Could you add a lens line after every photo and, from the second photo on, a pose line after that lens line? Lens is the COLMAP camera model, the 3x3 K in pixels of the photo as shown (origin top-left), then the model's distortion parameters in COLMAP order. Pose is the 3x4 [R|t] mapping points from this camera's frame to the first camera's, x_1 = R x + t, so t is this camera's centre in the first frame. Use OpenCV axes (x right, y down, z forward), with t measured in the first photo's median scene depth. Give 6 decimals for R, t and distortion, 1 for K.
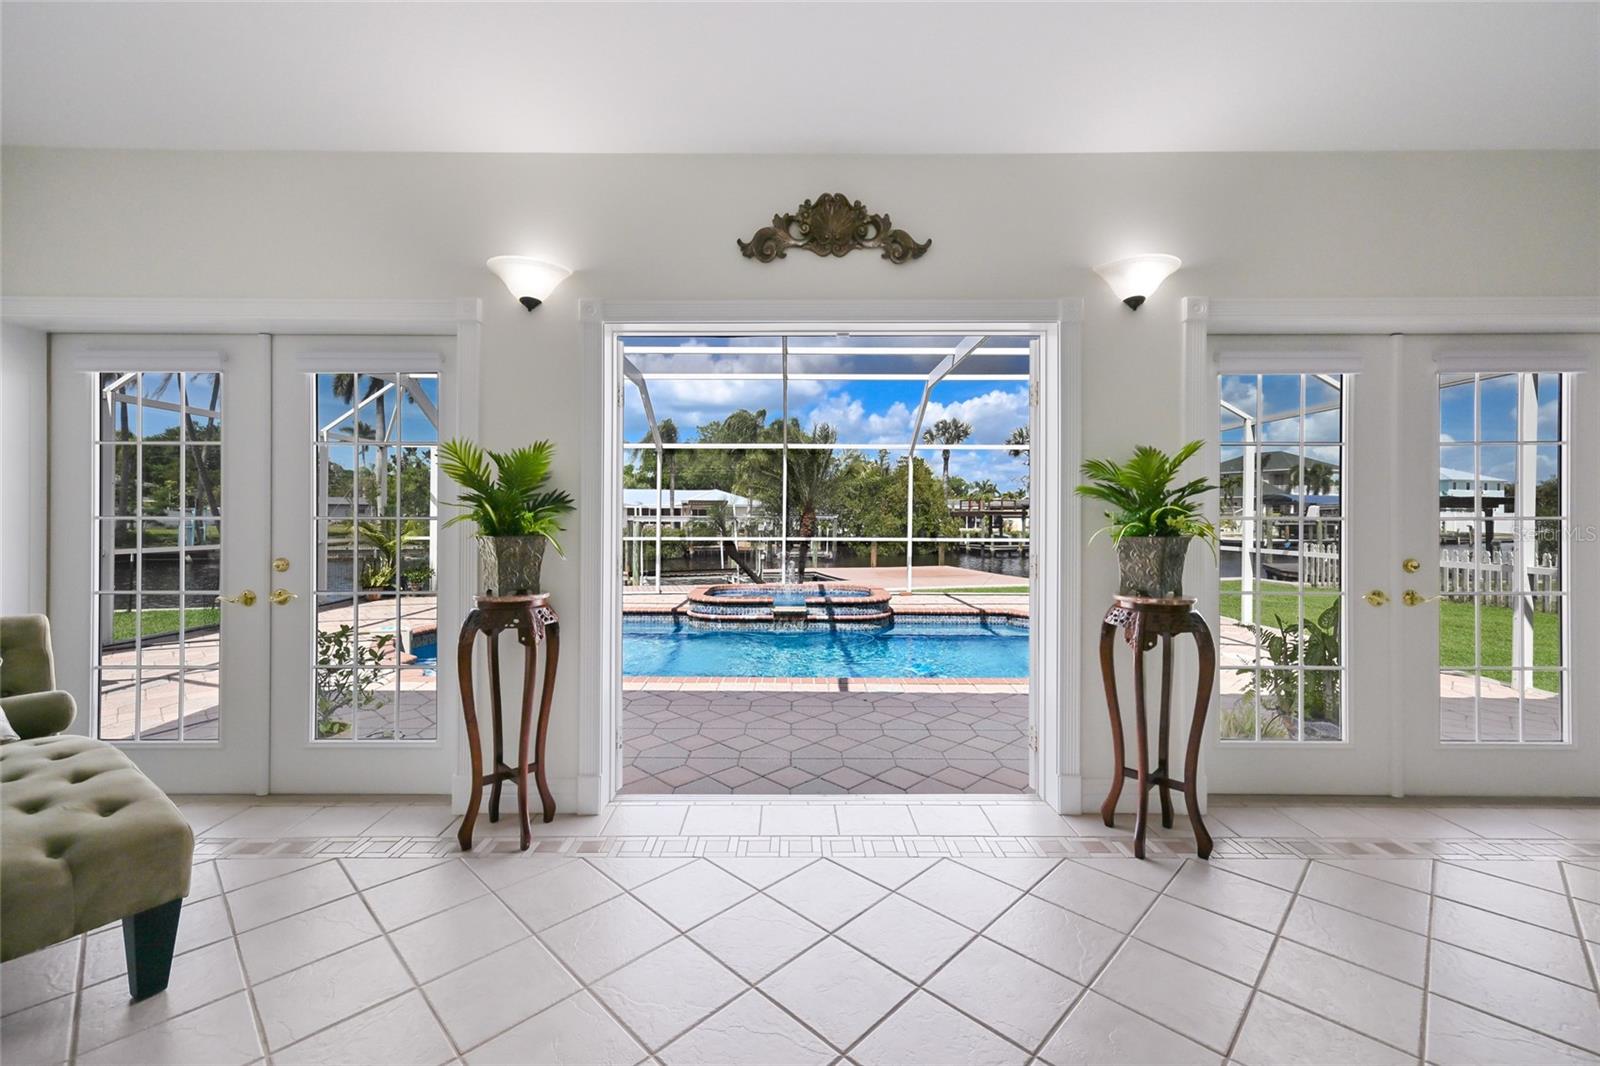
lens RADIAL K [[657.2, 0, 798.6], [0, 657.2, 517.6], [0, 0, 1]] dist [0.011656, 0.000198]
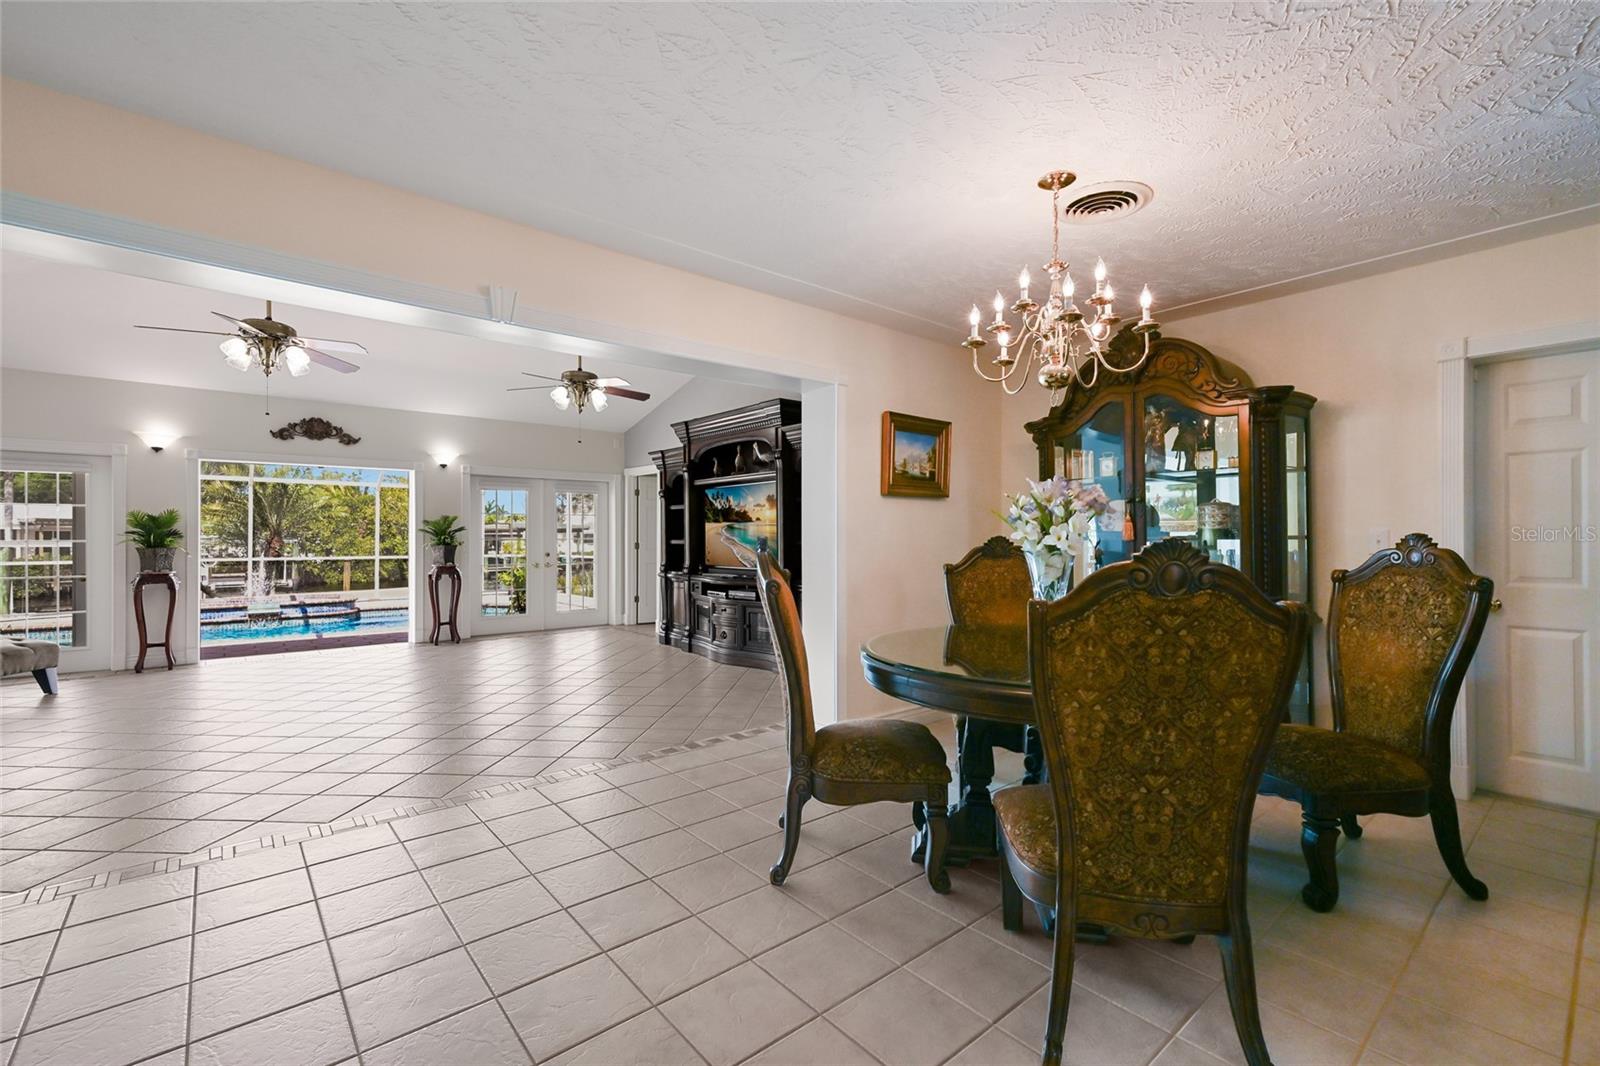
lens RADIAL K [[697.7, 0, 807.3], [0, 697.7, 538.6], [0, 0, 1]] dist [0.014007, 0.000274]
pose [[0.770840, -0.004235, 0.637015, -0.070259], [0.005600, 0.999984, -0.000128, 0.001788], [-0.637004, 0.003666, 0.770852, -0.749506]]
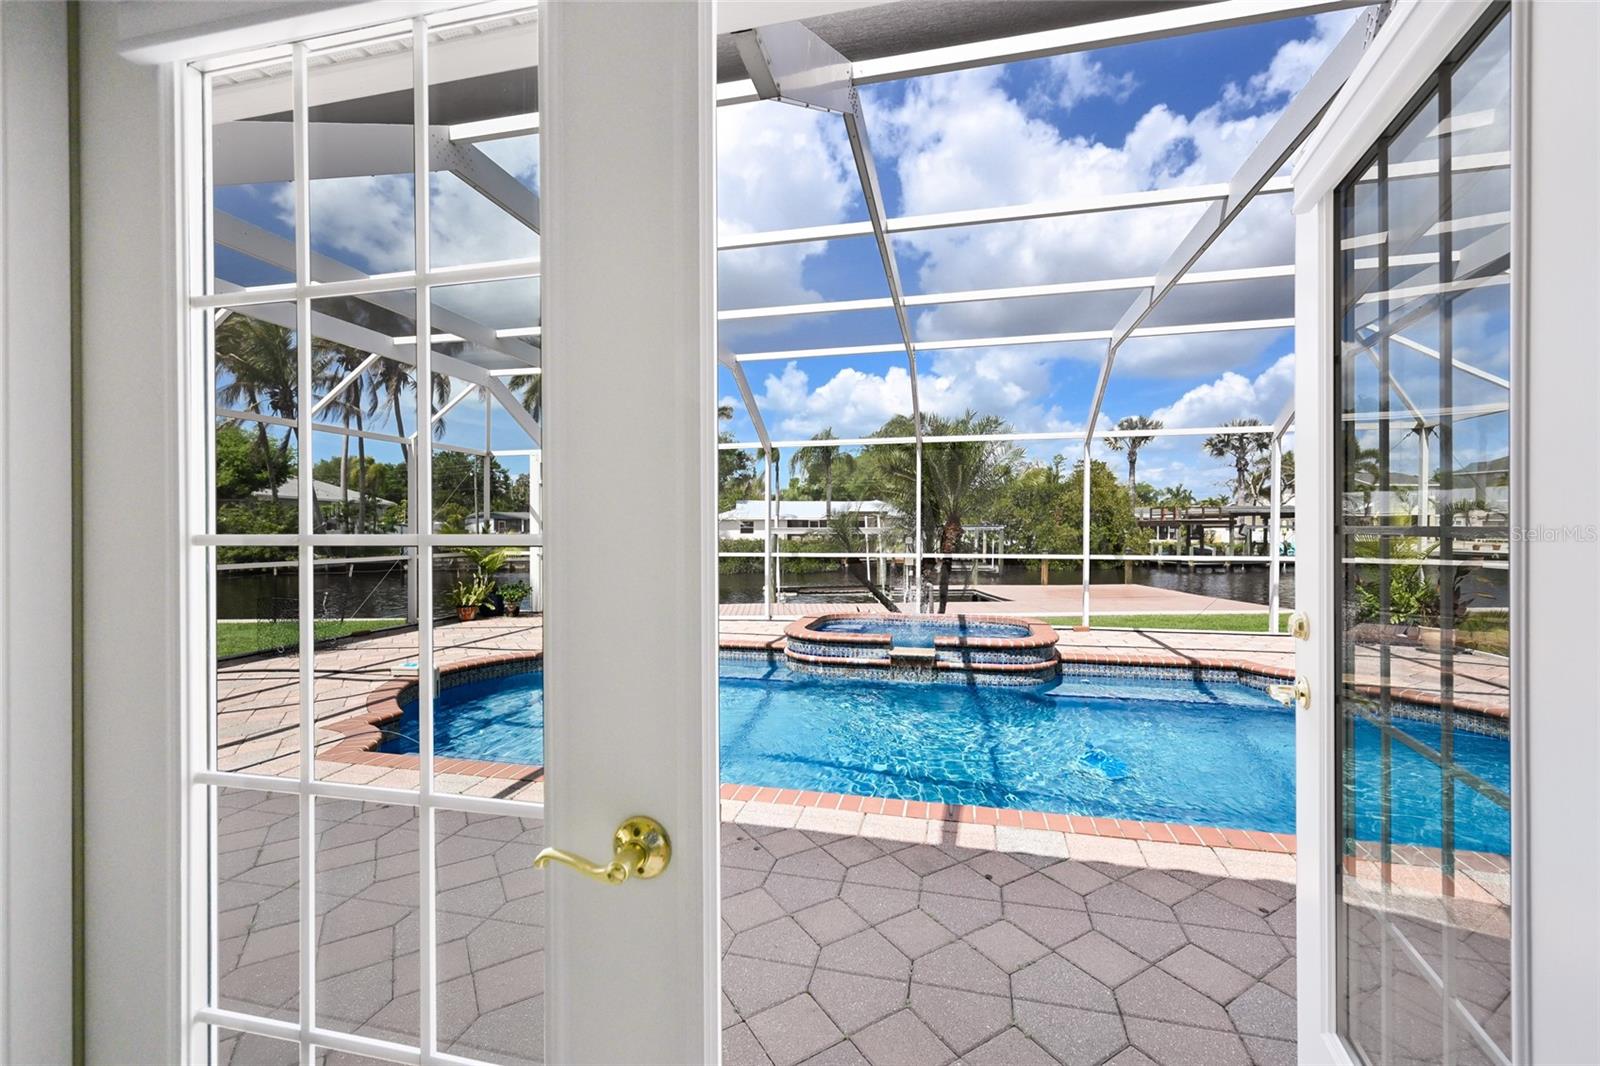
lens RADIAL K [[647.6, 0, 816.9], [0, 647.6, 530.7], [0, 0, 1]] dist [0.008220, 0.000312]
pose [[0.973501, -0.004113, -0.228647, 0.048406], [0.004766, 0.999986, 0.002303, -0.000422], [0.228635, -0.003332, 0.973507, 0.257611]]
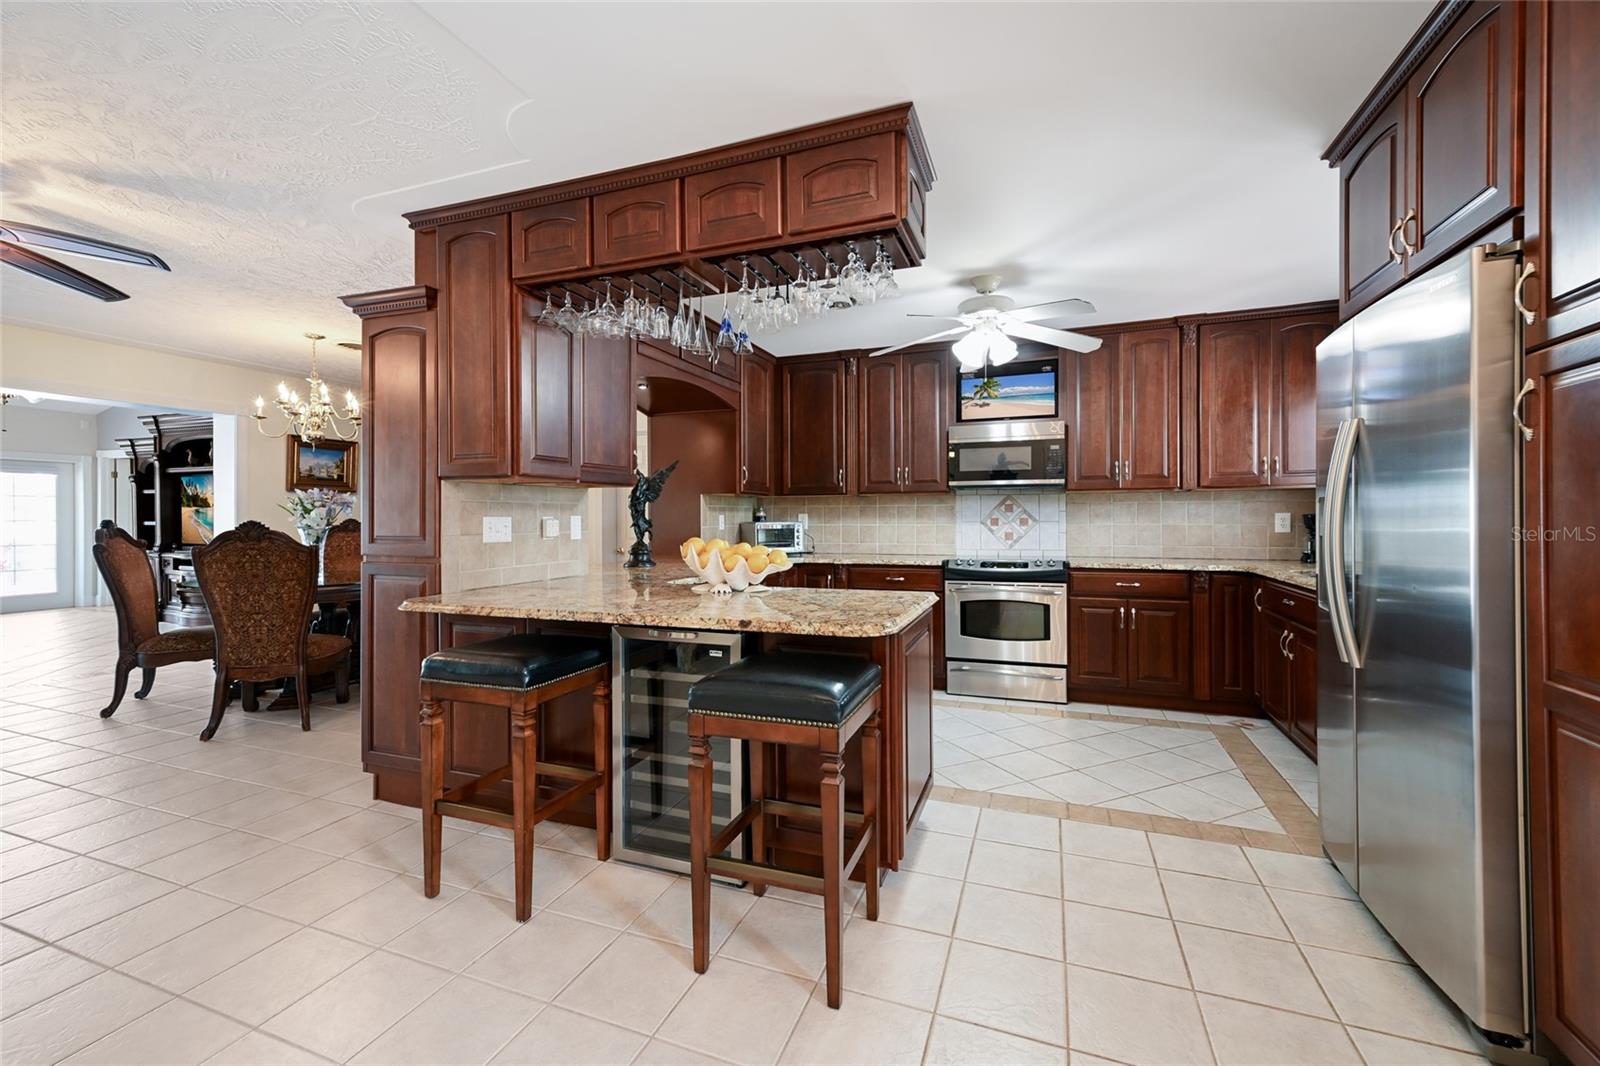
lens RADIAL K [[657.2, 0, 798.6], [0, 657.2, 517.6], [0, 0, 1]] dist [0.011656, 0.000198]
pose [[0.375708, -0.001671, 0.926737, -0.151932], [0.005439, 0.999985, -0.000402, 0.002298], [-0.926722, 0.005192, 0.375711, -1.150486]]
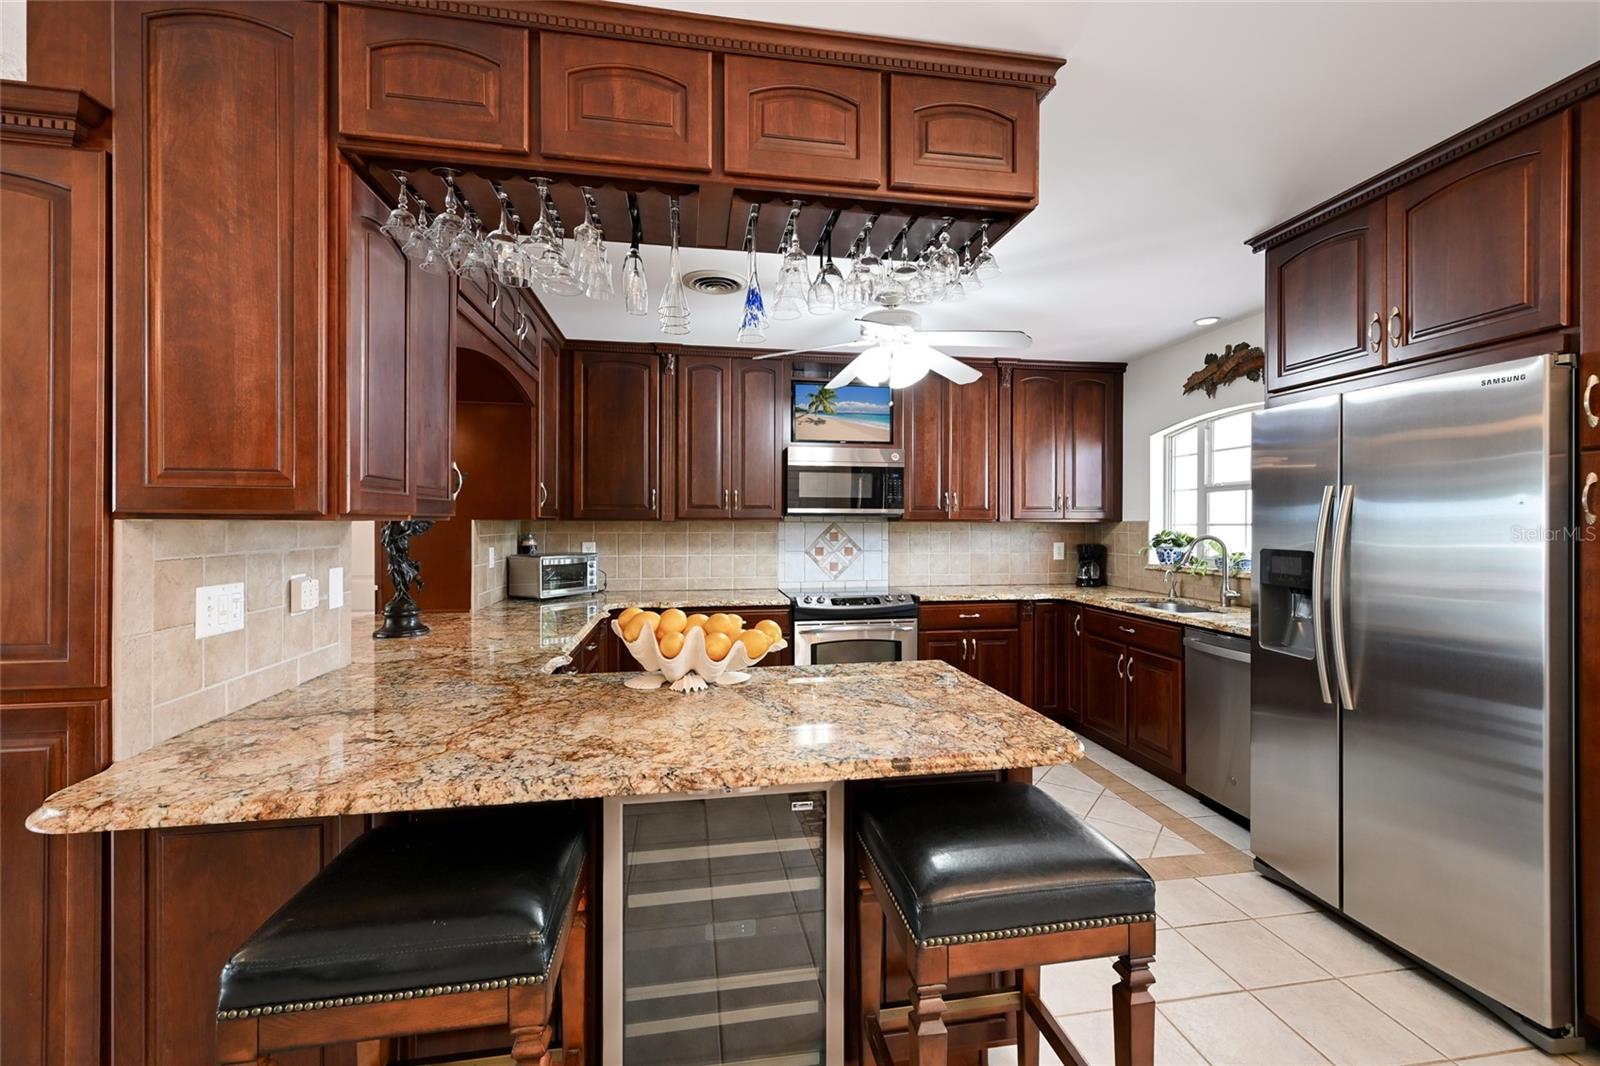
lens RADIAL K [[680.1, 0, 806.9], [0, 680.1, 525.1], [0, 0, 1]] dist [0.001034, 0.000424]
pose [[-0.149973, -0.003068, 0.988685, -0.098623], [0.000217, 0.999995, 0.003136, -0.015467], [-0.988690, 0.000685, -0.149971, -1.006992]]
